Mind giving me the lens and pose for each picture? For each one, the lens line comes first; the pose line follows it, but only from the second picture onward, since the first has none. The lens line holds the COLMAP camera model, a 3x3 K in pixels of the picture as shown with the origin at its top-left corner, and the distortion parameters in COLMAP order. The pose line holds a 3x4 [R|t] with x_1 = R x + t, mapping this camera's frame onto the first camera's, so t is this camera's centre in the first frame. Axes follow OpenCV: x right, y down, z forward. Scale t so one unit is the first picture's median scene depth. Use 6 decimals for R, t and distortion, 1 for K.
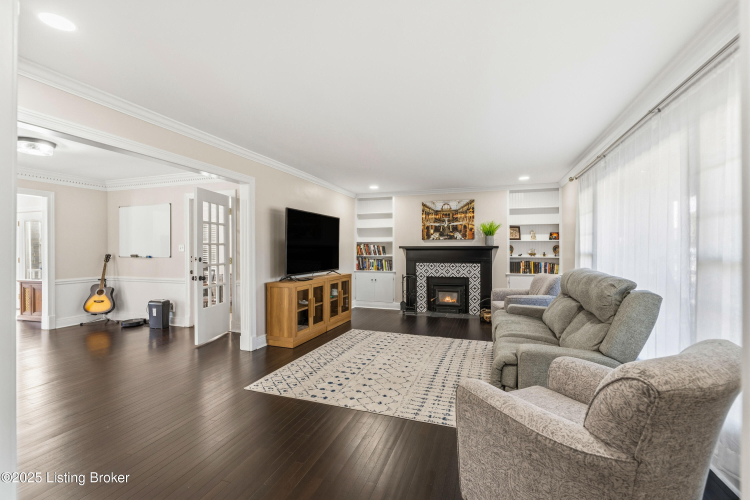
lens RADIAL K [[339.3, 0, 375.0], [0, 339.3, 250.0], [0, 0, 1]] dist [-0.001771, -0.000067]
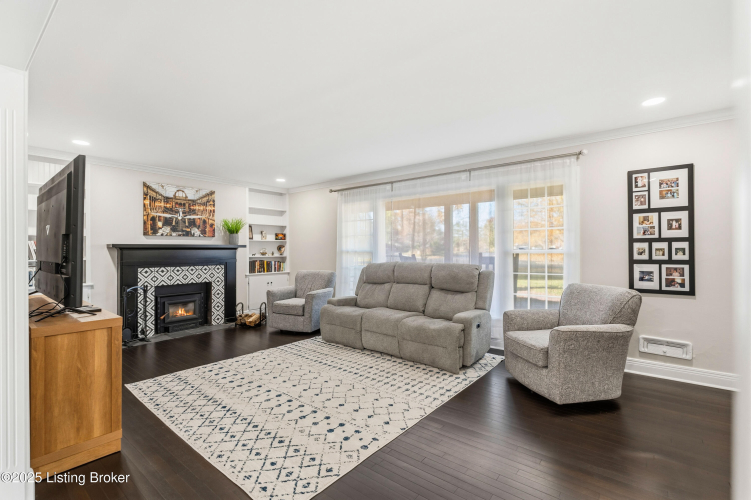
lens RADIAL K [[339.8, 0, 375.5], [0, 339.8, 250.0], [0, 0, 1]] dist [-0.001771, -0.000067]
pose [[0.330828, -0.000844, 0.943691, -0.382051], [0.004398, 0.999990, -0.000647, 0.003374], [-0.943681, 0.004365, 0.330828, 0.325691]]
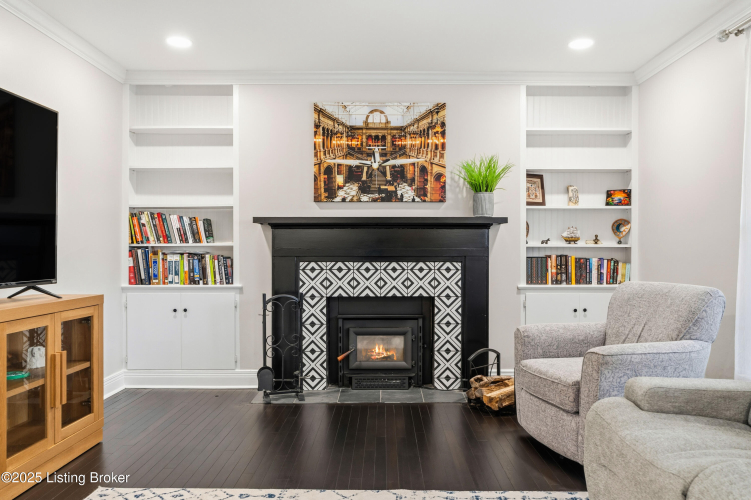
lens RADIAL K [[578.0, 0, 393.3], [0, 578.0, 256.5], [0, 0, 1]] dist [0.007829, 0.002160]
pose [[0.940970, -0.001118, 0.338487, 0.002066], [-0.001409, 0.999973, 0.007220, 0.027973], [-0.338486, -0.007270, 0.940943, 0.370220]]
